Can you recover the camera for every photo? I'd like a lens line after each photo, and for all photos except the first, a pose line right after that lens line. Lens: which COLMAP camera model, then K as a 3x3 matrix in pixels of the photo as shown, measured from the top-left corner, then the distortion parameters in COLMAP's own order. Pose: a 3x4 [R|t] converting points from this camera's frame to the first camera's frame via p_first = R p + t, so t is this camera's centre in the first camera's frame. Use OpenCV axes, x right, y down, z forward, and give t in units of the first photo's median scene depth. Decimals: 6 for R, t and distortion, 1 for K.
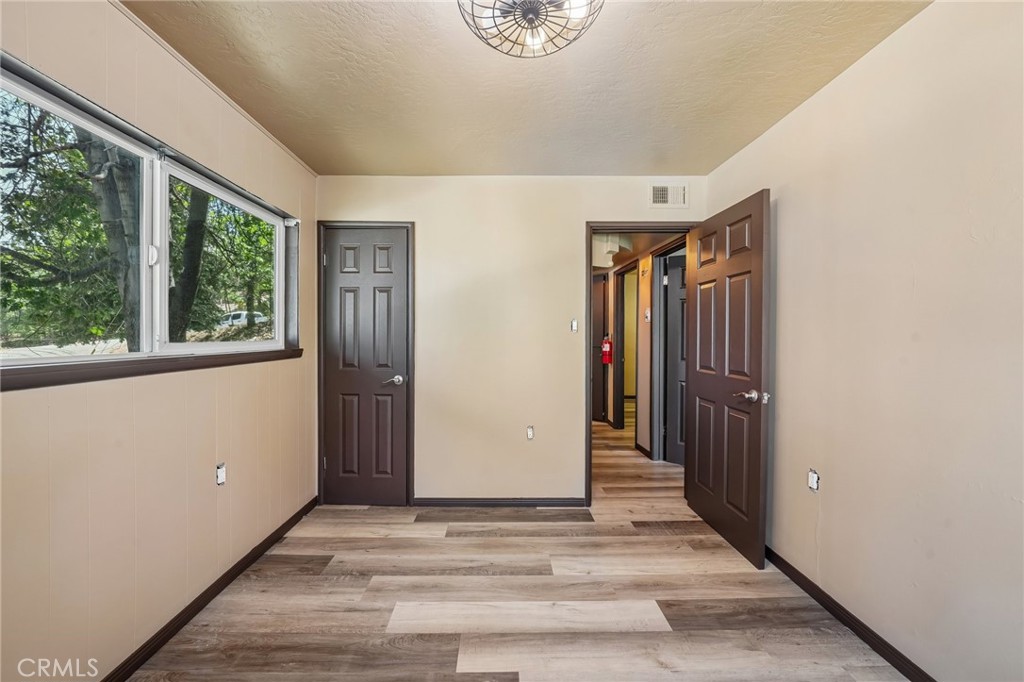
lens RADIAL K [[379.8, 0, 508.6], [0, 379.8, 337.4], [0, 0, 1]] dist [-0.005659, -0.000310]
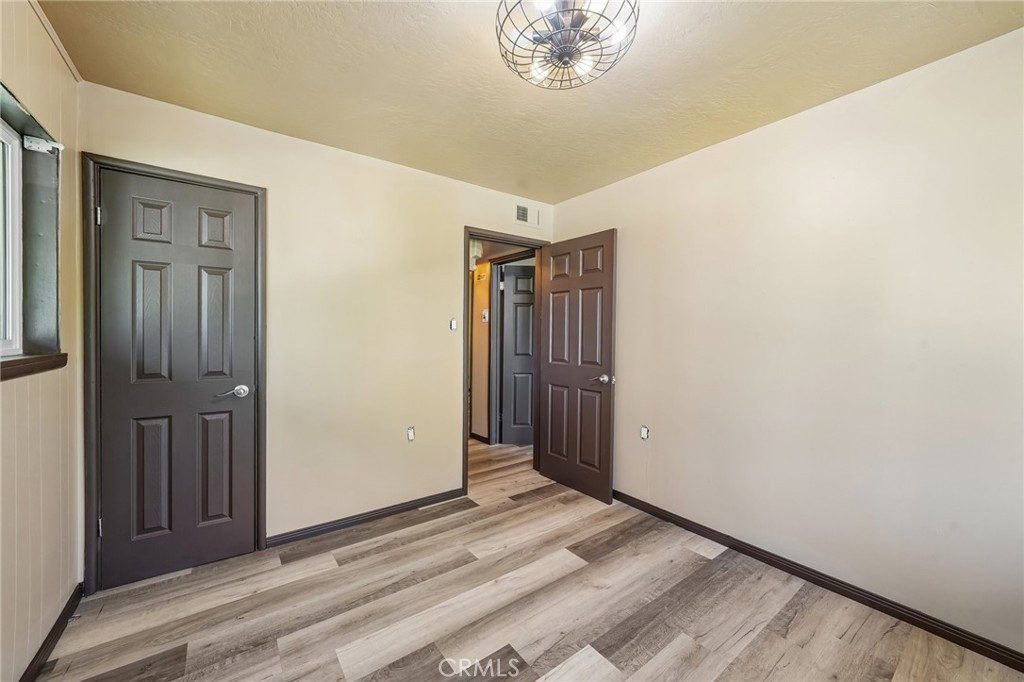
lens RADIAL K [[385.9, 0, 510.0], [0, 385.9, 338.6], [0, 0, 1]] dist [-0.000810, 0.001684]
pose [[0.811626, -0.002148, 0.584174, -0.340691], [-0.002517, 0.999971, 0.007173, -0.000189], [-0.584172, -0.007292, 0.811597, 0.057575]]
